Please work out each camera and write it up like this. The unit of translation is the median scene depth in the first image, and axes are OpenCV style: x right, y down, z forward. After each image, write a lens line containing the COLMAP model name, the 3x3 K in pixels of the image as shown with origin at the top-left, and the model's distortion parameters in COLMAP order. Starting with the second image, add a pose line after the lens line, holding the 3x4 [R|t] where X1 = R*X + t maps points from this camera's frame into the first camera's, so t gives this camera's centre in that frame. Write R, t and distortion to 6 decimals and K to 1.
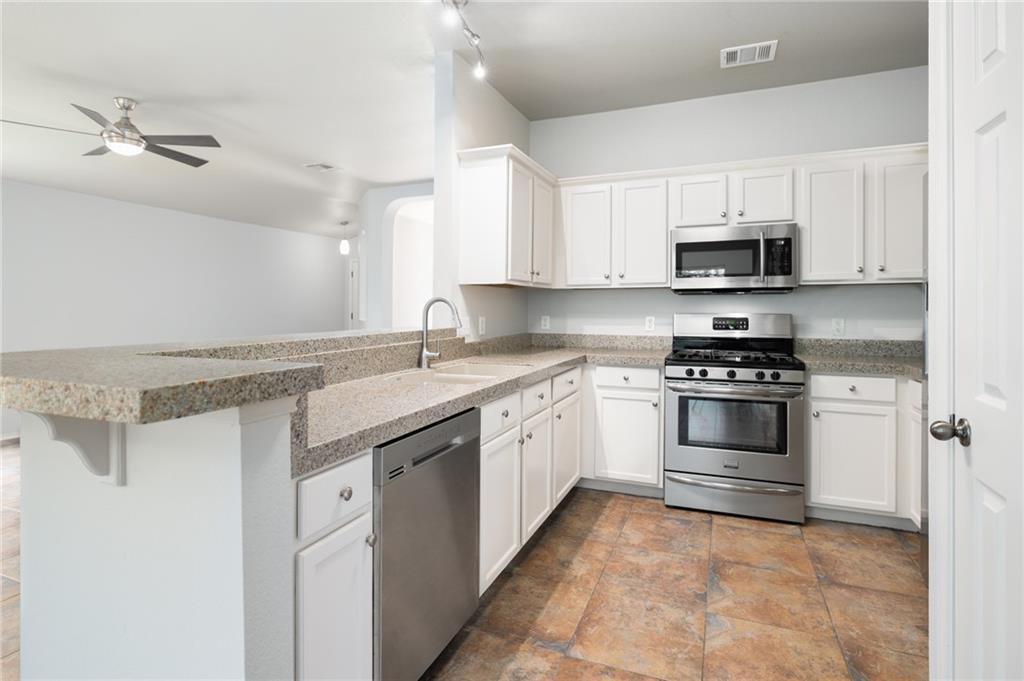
lens RADIAL K [[538.6, 0, 503.1], [0, 538.6, 306.6], [0, 0, 1]] dist [-0.003171, -0.000672]
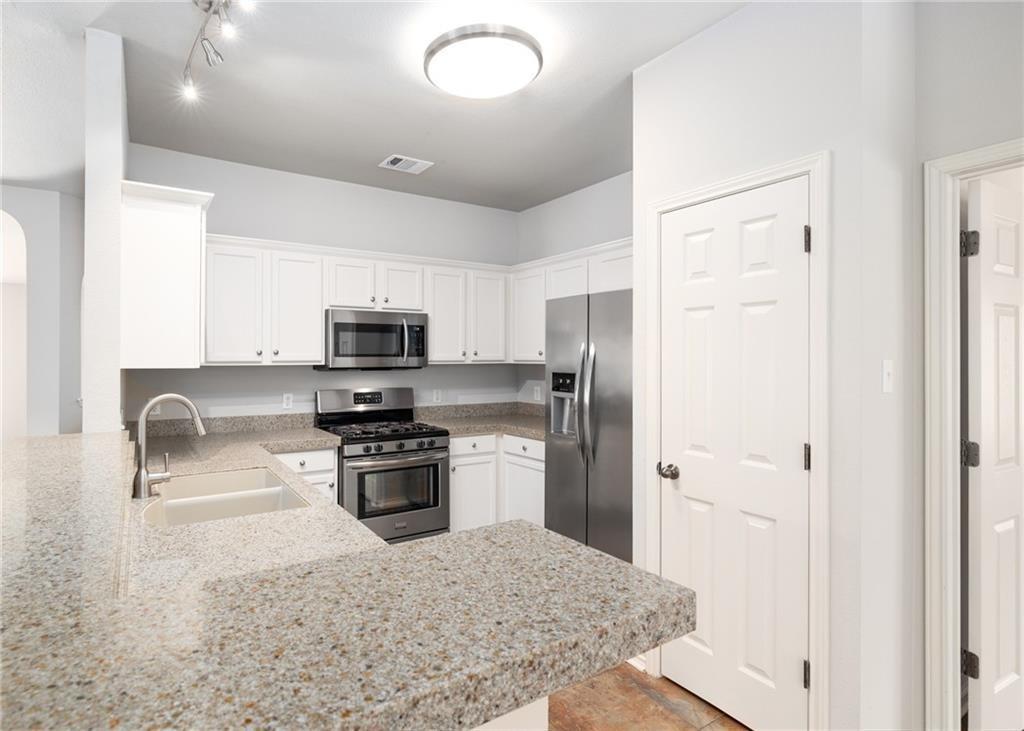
lens RADIAL K [[538.1, 0, 510.1], [0, 538.1, 363.9], [0, 0, 1]] dist [-0.006640, -0.000688]
pose [[0.555266, -0.002732, 0.831668, -0.370697], [-0.006024, 0.999955, 0.007307, -0.054117], [-0.831651, -0.009067, 0.555225, 0.176253]]
